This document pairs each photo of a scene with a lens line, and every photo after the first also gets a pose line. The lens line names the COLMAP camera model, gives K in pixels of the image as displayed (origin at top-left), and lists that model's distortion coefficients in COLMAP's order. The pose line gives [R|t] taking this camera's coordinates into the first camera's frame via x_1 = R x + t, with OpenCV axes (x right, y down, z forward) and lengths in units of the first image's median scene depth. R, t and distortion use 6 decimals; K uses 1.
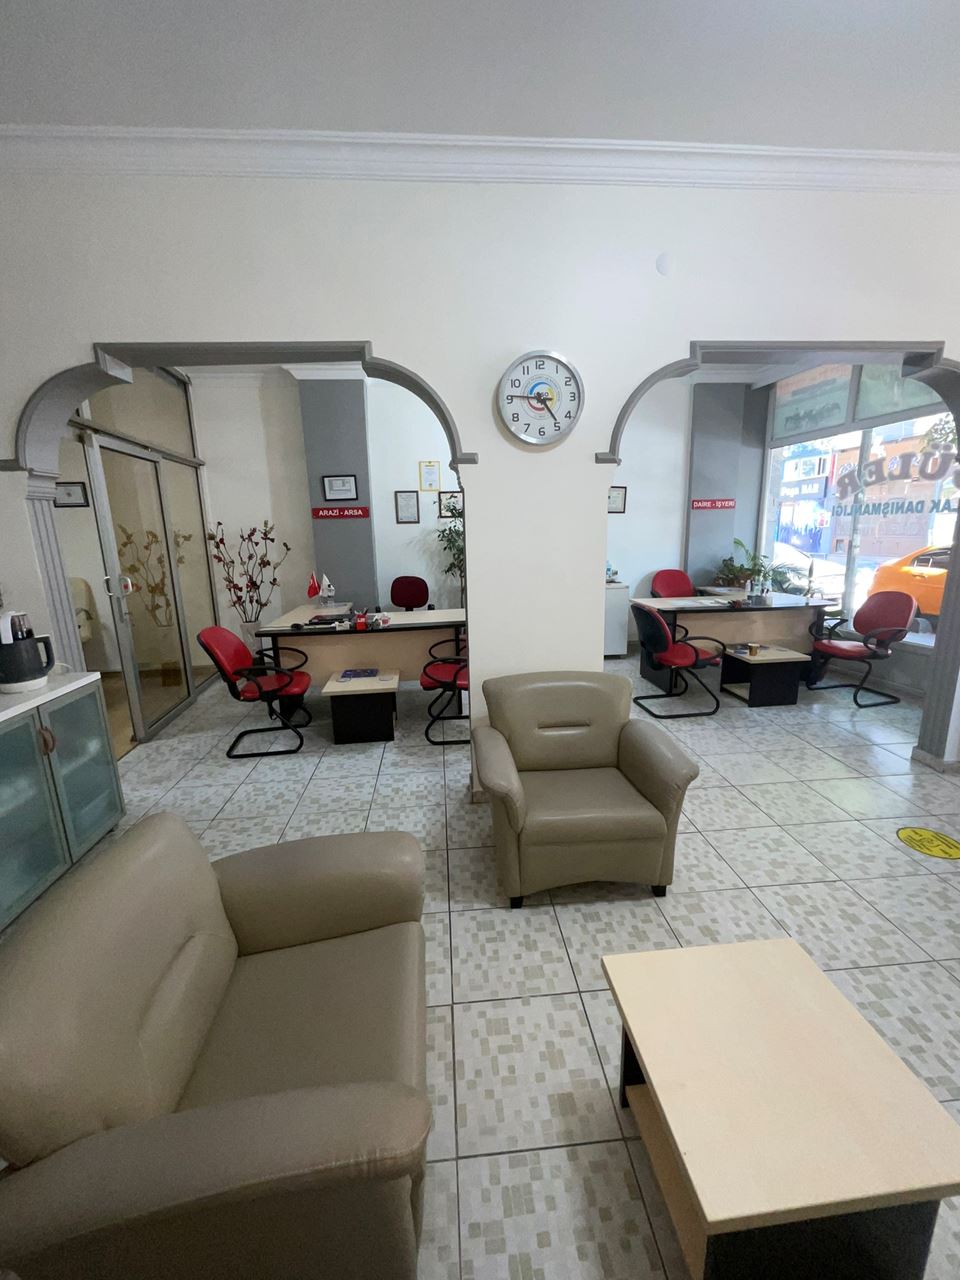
lens RADIAL K [[524.5, 0, 480.0], [0, 524.5, 640.0], [0, 0, 1]] dist [0.001719, 0.000115]
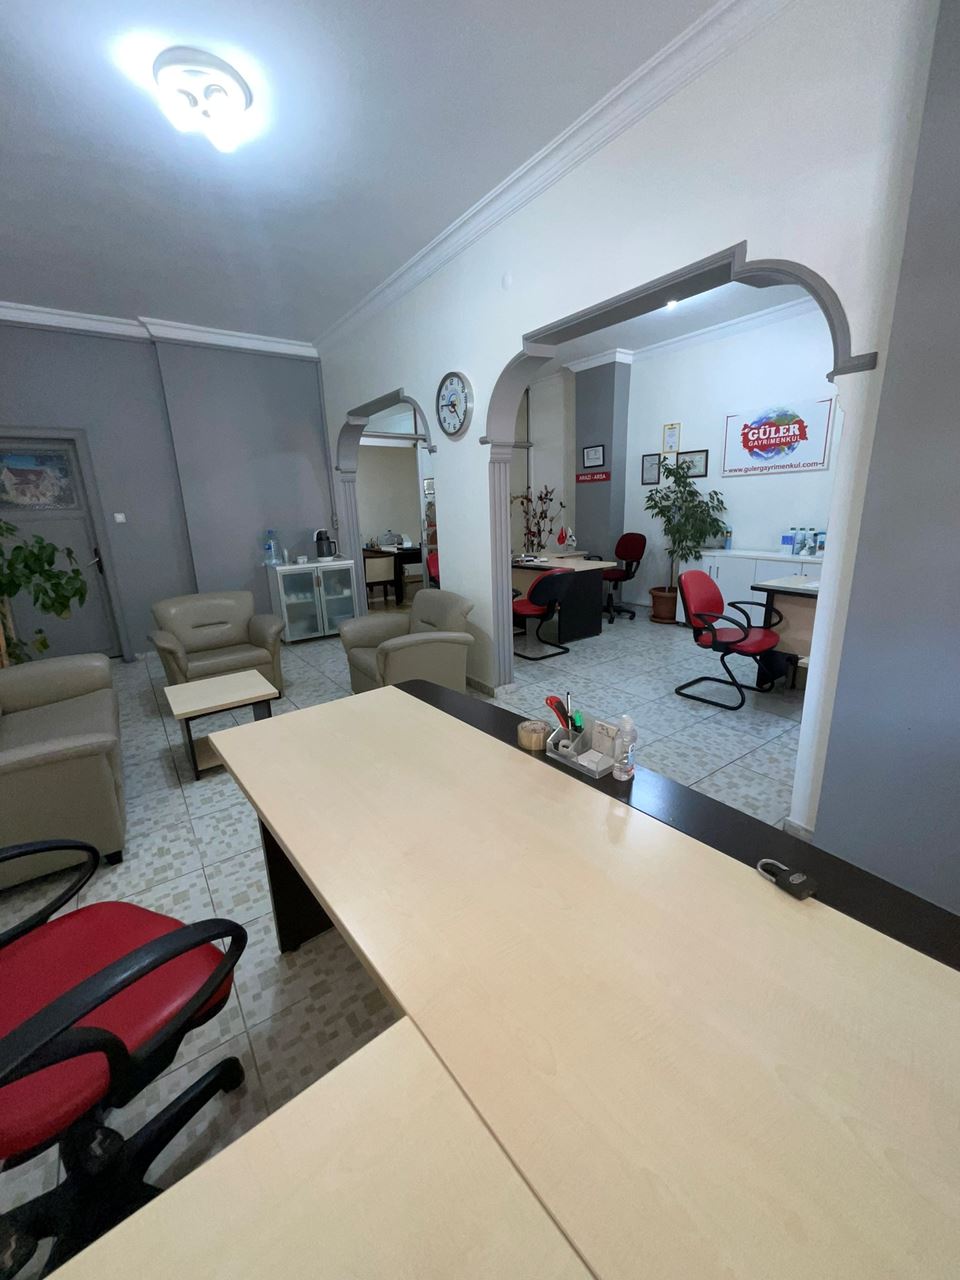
lens RADIAL K [[515.1, 0, 480.0], [0, 515.1, 640.0], [0, 0, 1]] dist [0.000051, -0.000014]
pose [[0.506358, 0.232109, -0.830498, 0.705768], [-0.162224, 0.971538, 0.172619, -0.036919], [0.846927, 0.047319, 0.529599, 0.152886]]
